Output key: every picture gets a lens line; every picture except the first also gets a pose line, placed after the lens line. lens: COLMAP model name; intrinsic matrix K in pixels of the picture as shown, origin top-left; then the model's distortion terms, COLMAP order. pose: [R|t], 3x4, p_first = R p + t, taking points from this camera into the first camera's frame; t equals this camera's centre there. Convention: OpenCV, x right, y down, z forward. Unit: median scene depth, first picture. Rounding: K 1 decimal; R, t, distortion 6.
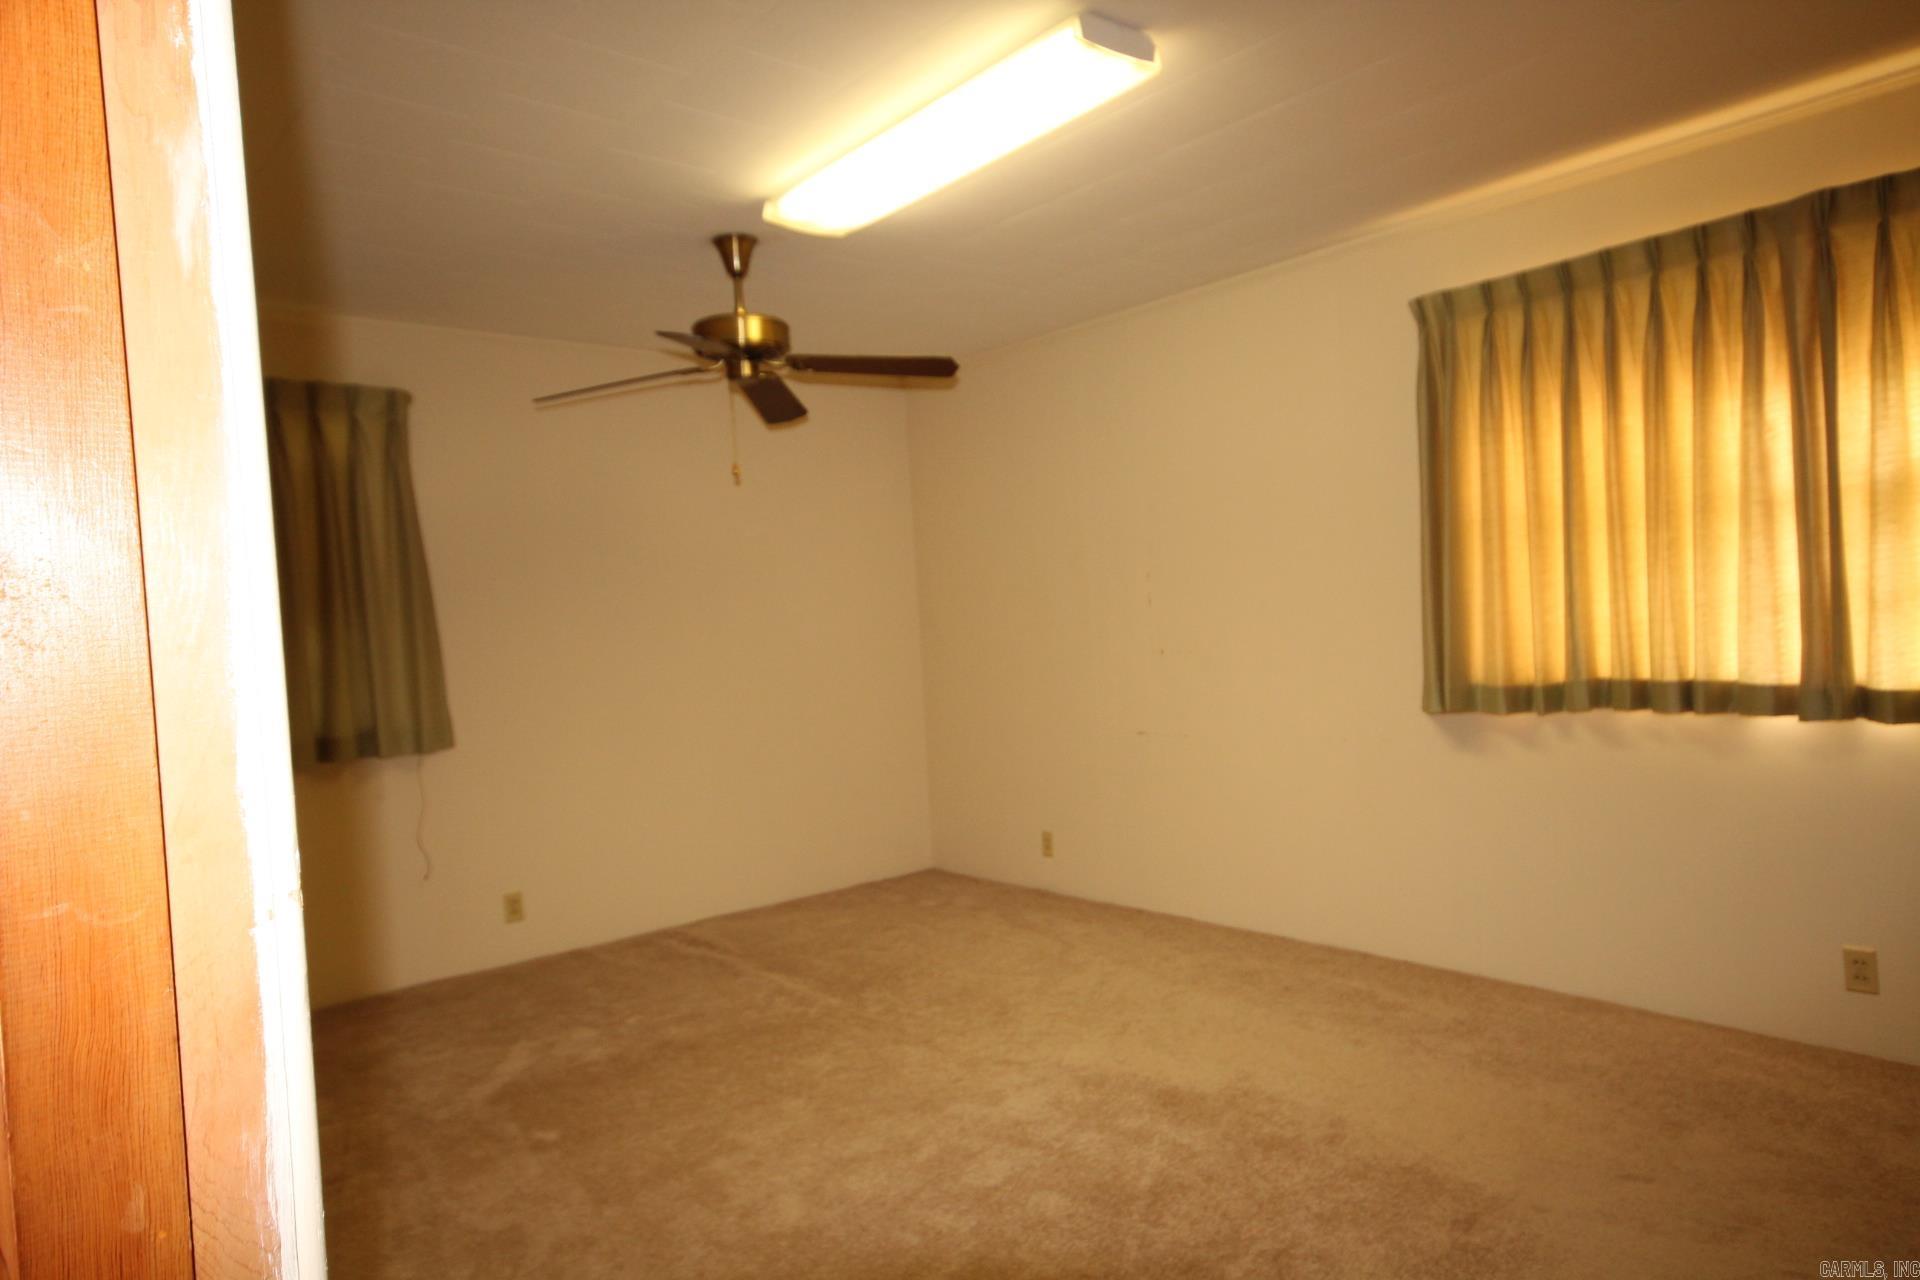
lens RADIAL K [[1225.6, 0, 960.0], [0, 1225.6, 640.0], [0, 0, 1]] dist [-0.000971, 0.001379]
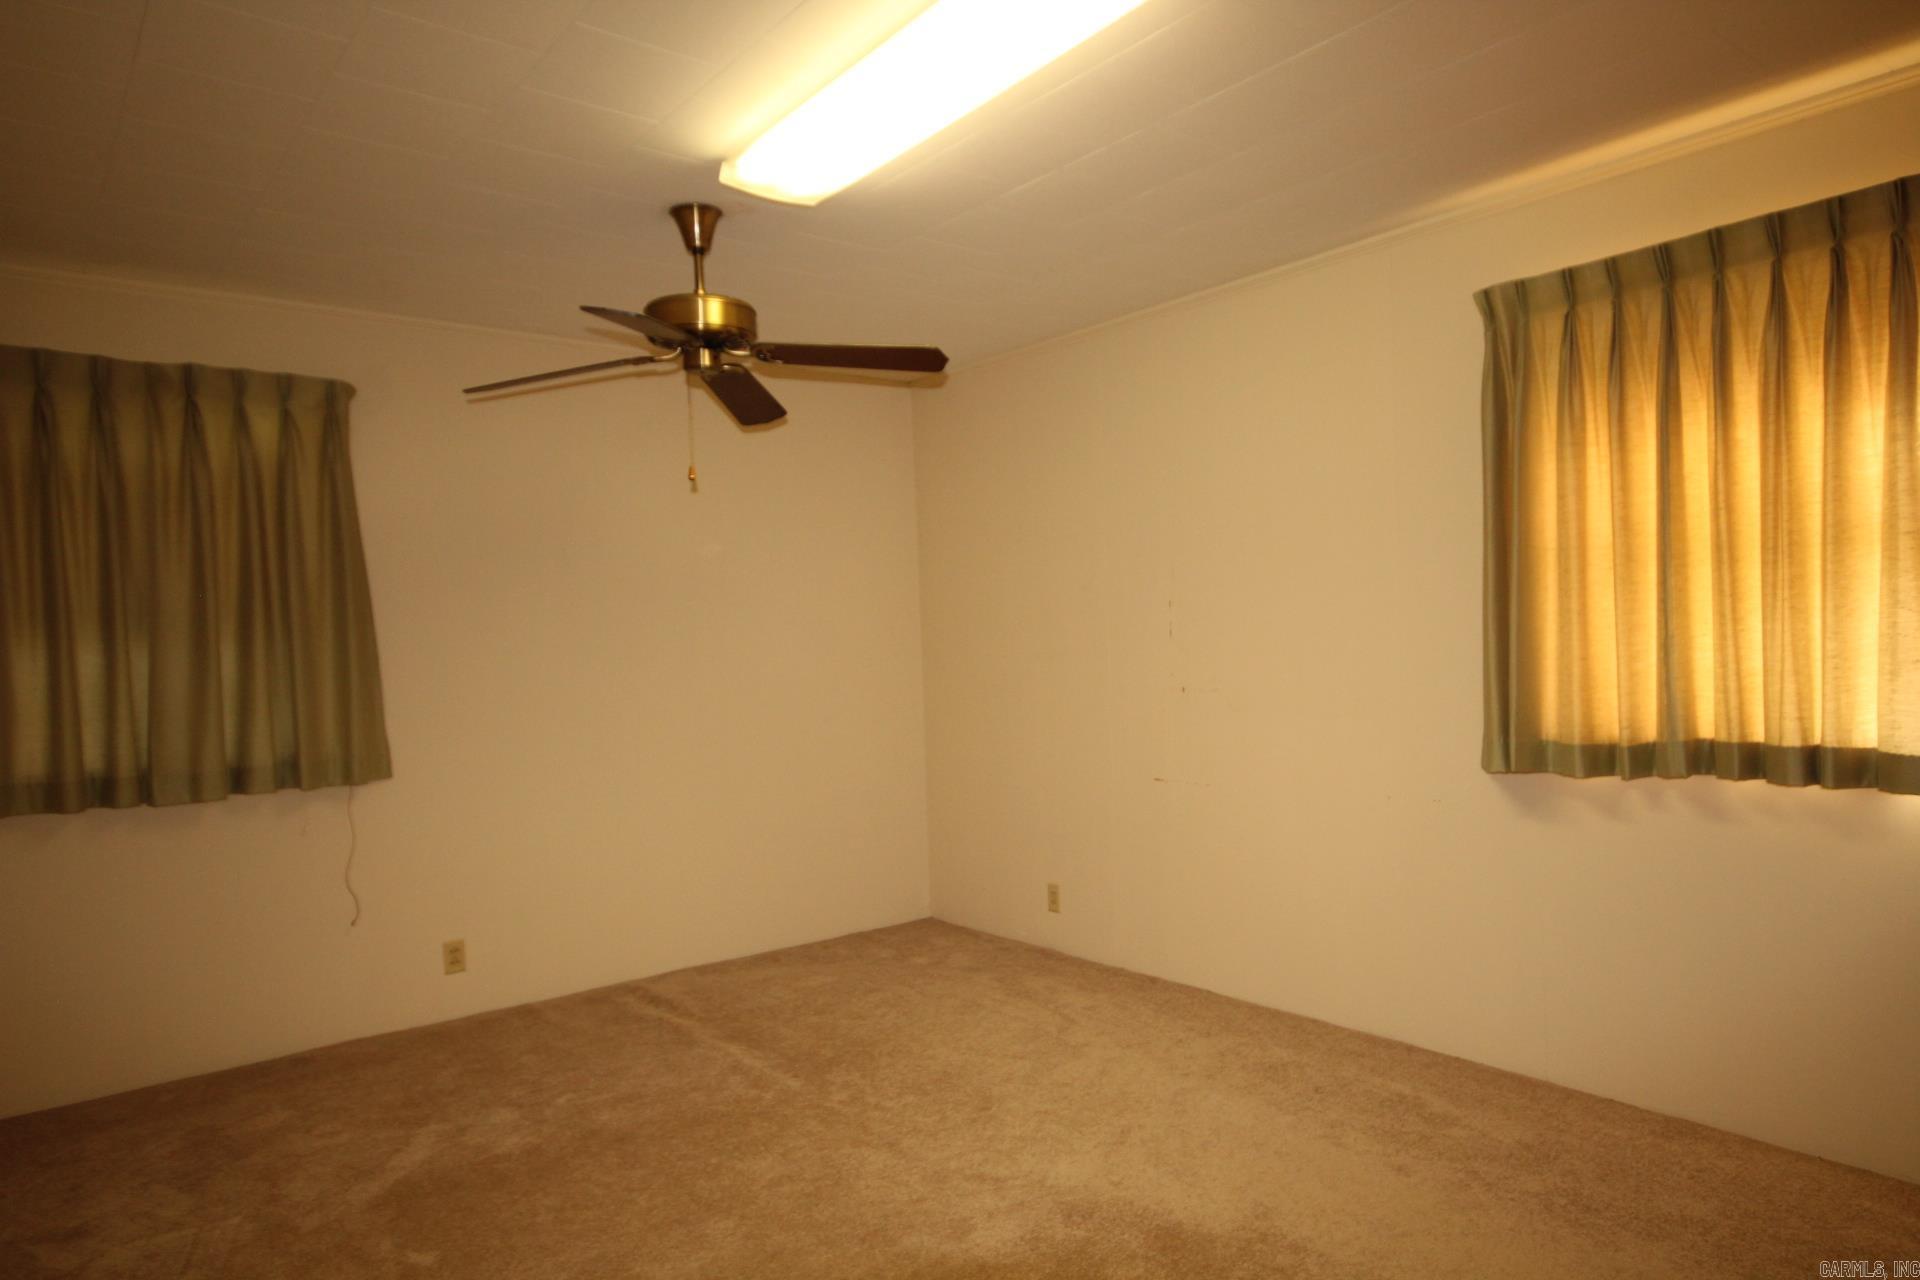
lens RADIAL K [[1221.7, 0, 960.0], [0, 1221.7, 640.0], [0, 0, 1]] dist [0.005547, -0.000585]
pose [[0.999255, 0.022358, -0.031460, 0.038985], [-0.022884, 0.999602, -0.016479, -0.010669], [0.031079, 0.017187, 0.999369, 0.139503]]
